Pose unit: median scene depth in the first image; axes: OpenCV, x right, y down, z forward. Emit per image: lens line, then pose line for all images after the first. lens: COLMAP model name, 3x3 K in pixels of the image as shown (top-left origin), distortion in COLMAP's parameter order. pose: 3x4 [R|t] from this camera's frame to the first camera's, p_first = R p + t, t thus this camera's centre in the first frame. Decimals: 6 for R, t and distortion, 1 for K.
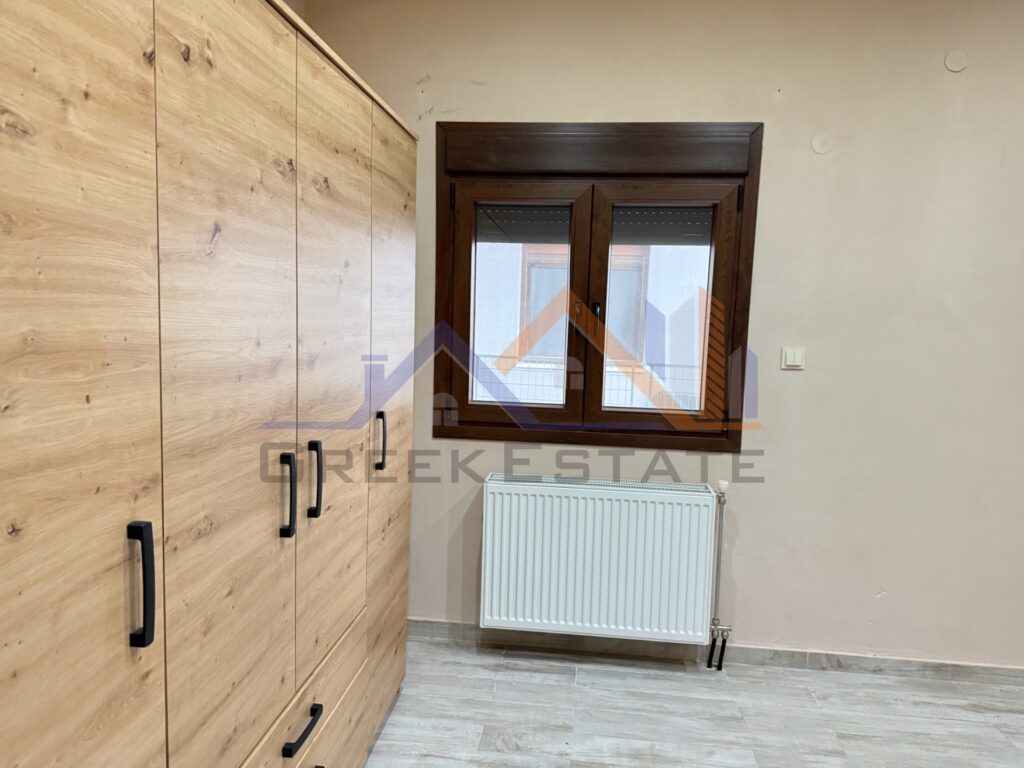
lens RADIAL K [[715.6, 0, 509.7], [0, 715.6, 390.1], [0, 0, 1]] dist [0.068635, -0.081239]
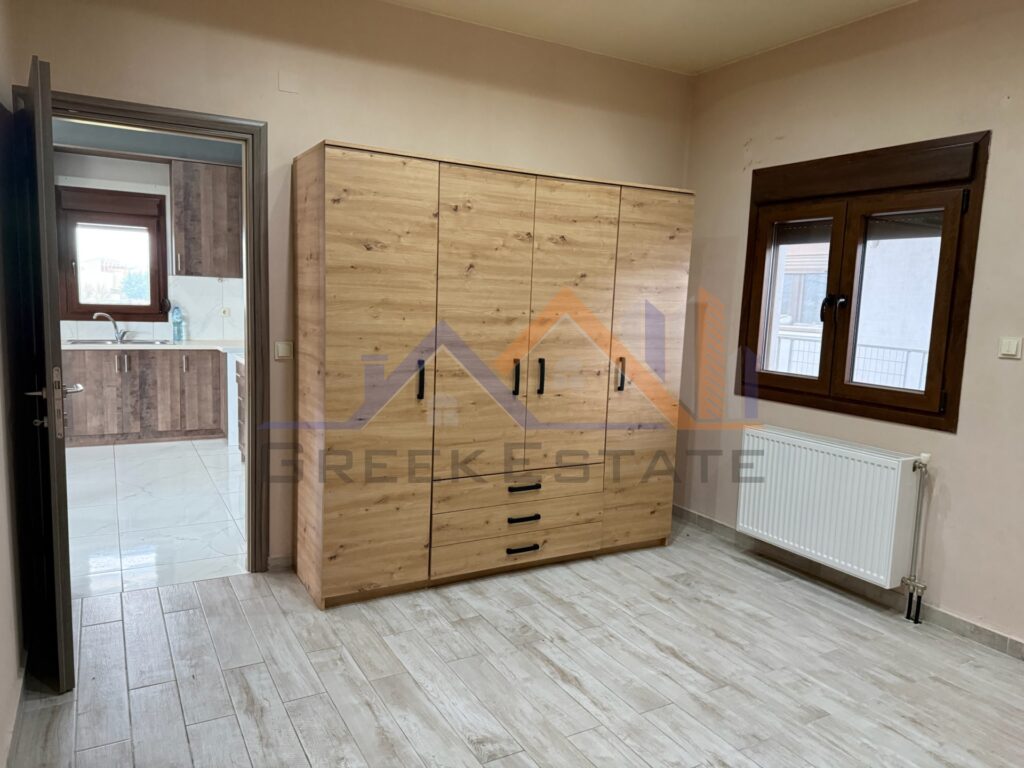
lens RADIAL K [[715.6, 0, 511.5], [0, 715.6, 386.7], [0, 0, 1]] dist [0.068635, -0.081239]
pose [[0.578131, 0.092135, -0.810725, 0.977038], [-0.107603, 0.993535, 0.036178, 0.060207], [0.808818, 0.066321, 0.584308, -0.223258]]
